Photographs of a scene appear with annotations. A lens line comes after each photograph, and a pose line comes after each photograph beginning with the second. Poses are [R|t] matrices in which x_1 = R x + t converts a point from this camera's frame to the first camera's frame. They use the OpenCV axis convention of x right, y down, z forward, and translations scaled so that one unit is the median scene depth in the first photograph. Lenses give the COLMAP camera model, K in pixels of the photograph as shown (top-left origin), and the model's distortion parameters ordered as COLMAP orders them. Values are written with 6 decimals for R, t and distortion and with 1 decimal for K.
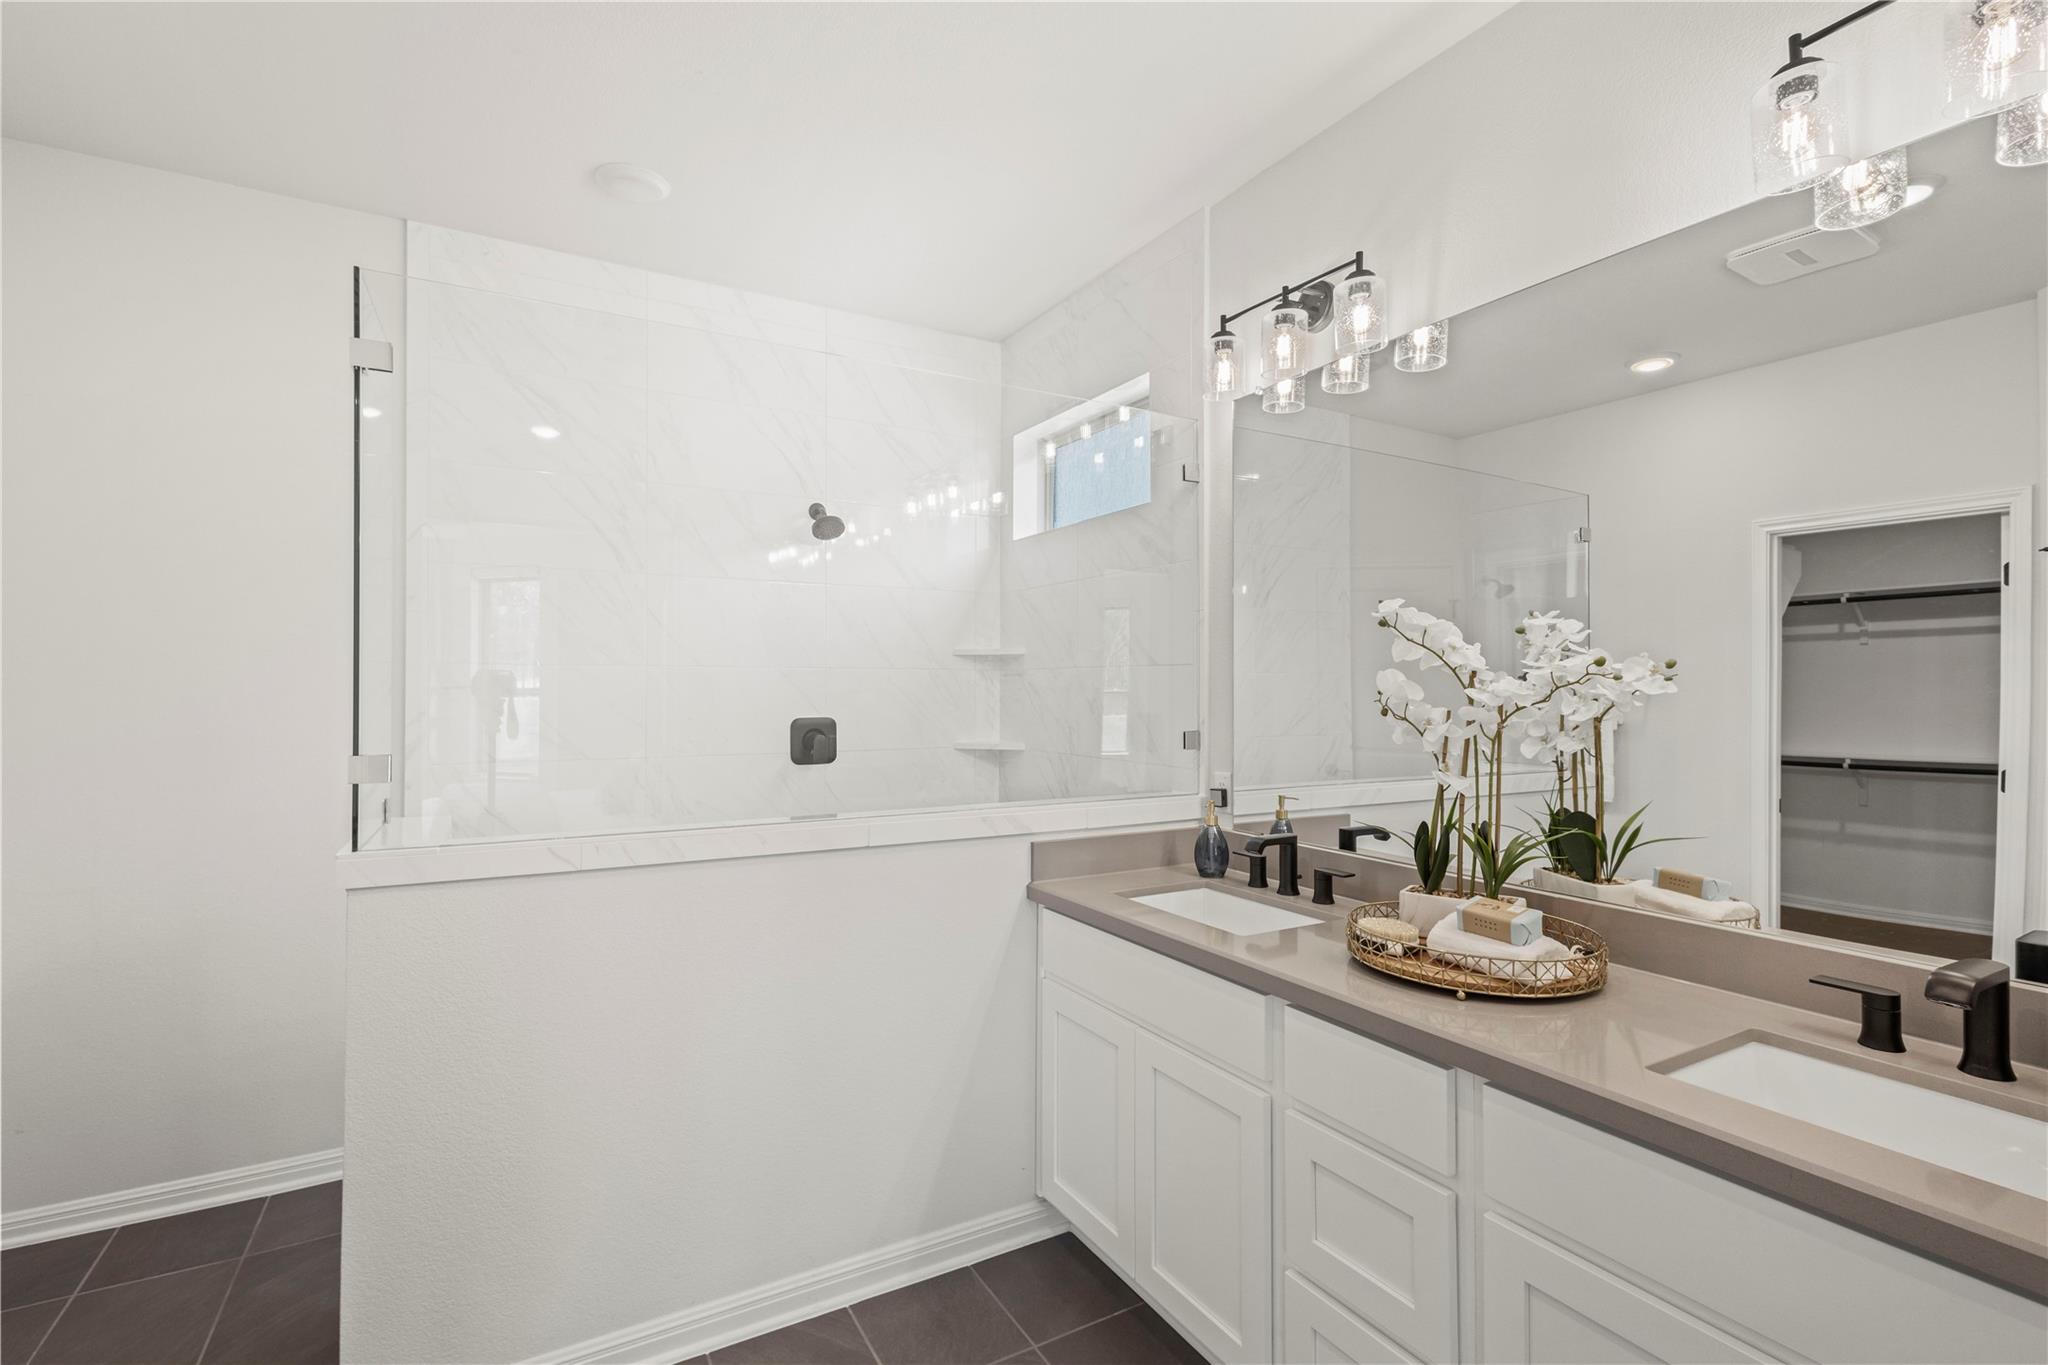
lens RADIAL K [[940.5, 0, 1024.0], [0, 940.5, 682.5], [0, 0, 1]] dist [0.003564, 0.000061]
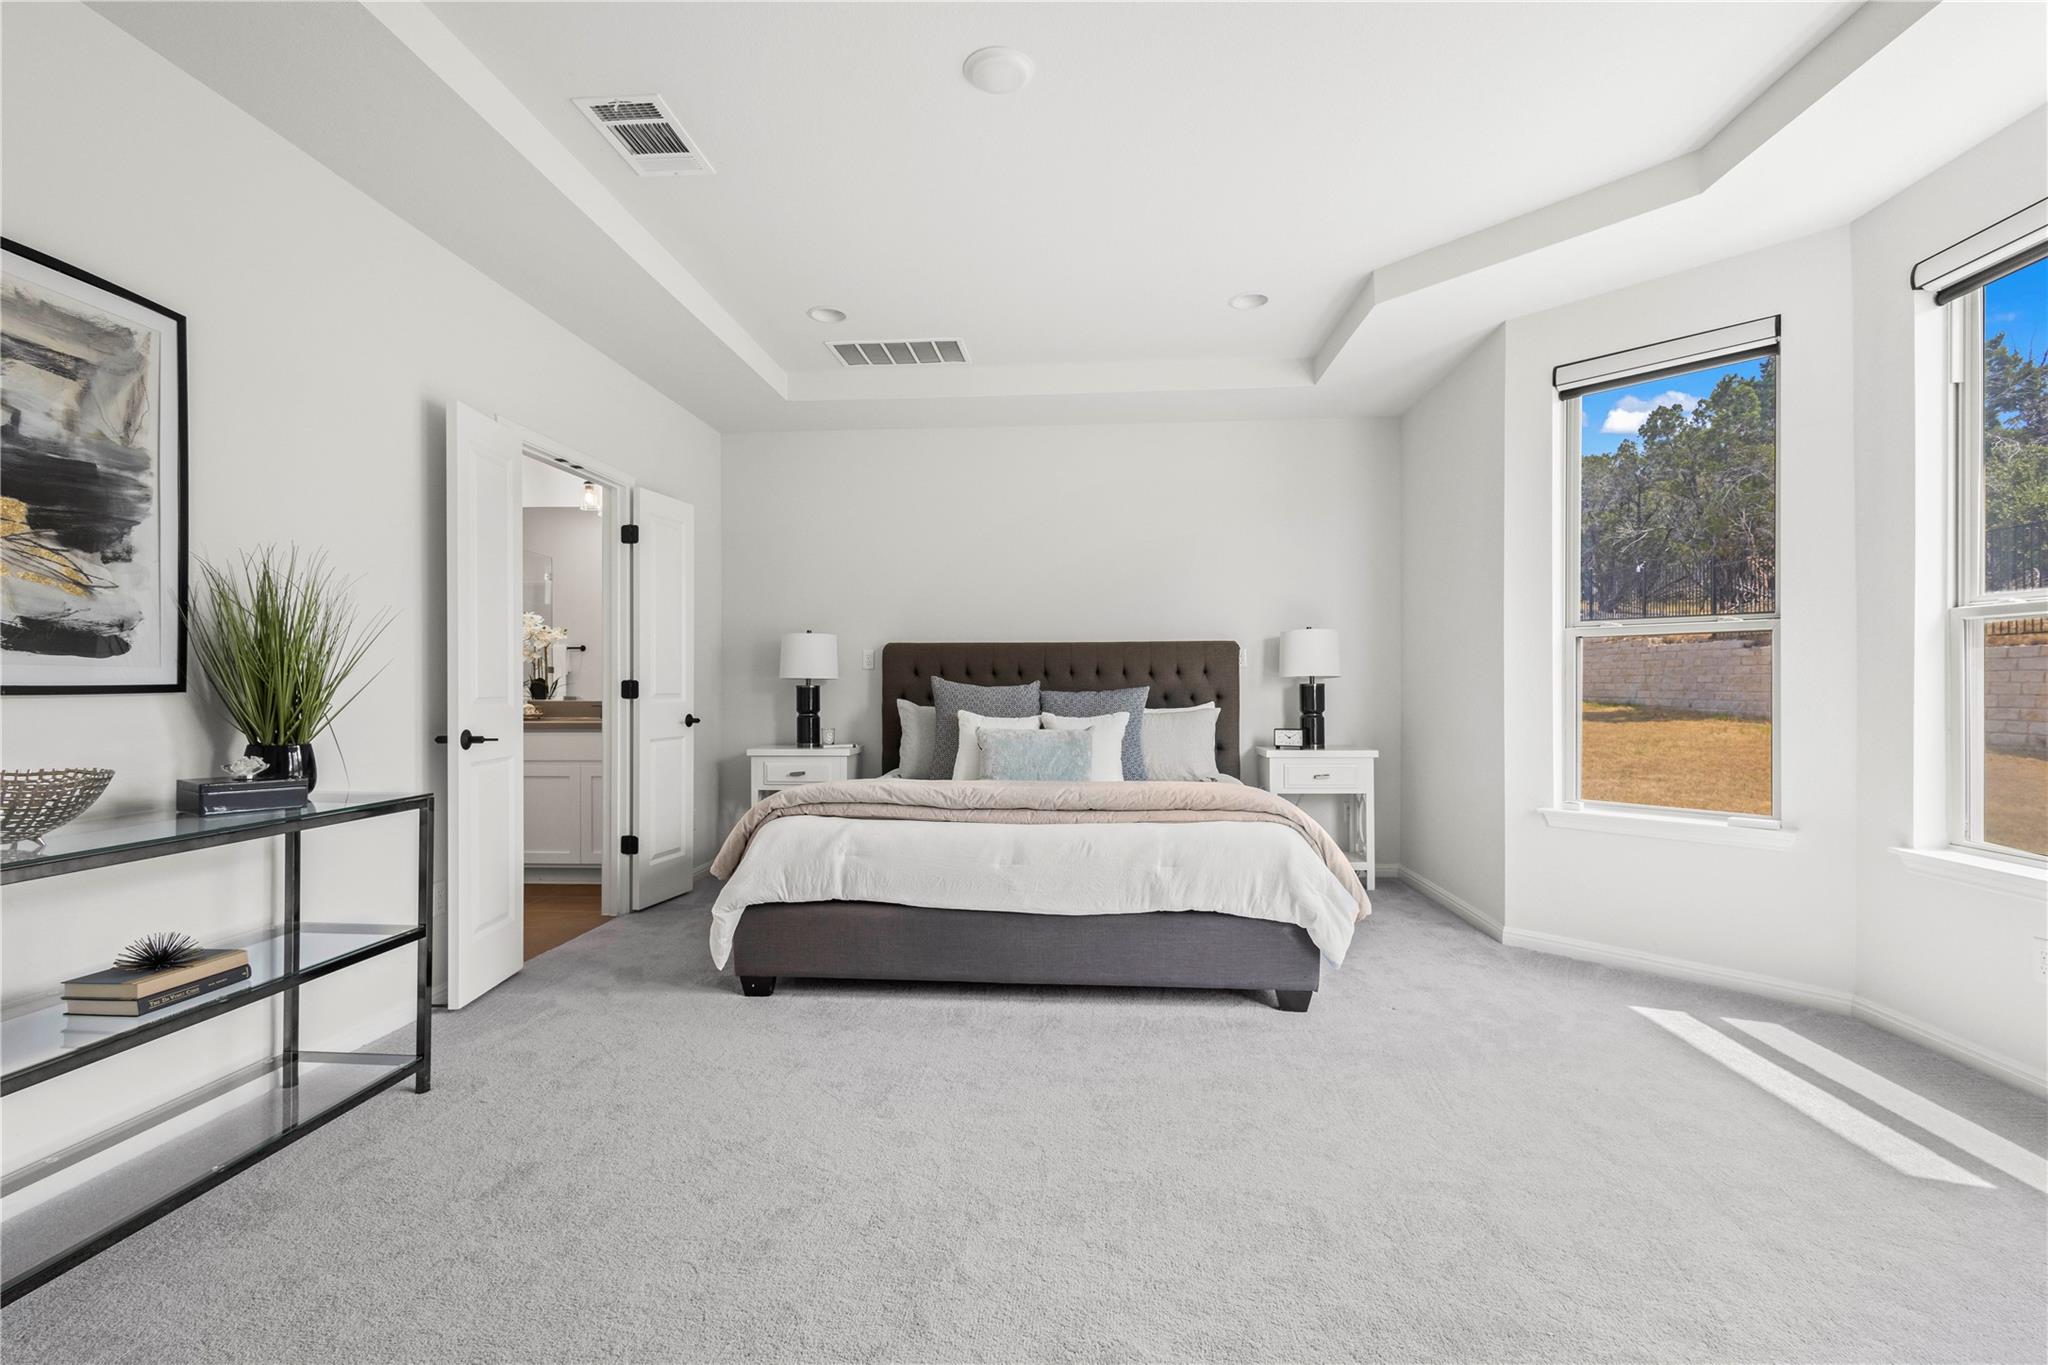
lens RADIAL K [[940.5, 0, 1024.0], [0, 940.5, 682.5], [0, 0, 1]] dist [0.003564, 0.000061]
pose [[0.563226, -0.003638, 0.826295, -1.063193], [-0.001148, 0.999986, 0.005185, 0.134999], [-0.826302, -0.003869, 0.563214, -2.043585]]
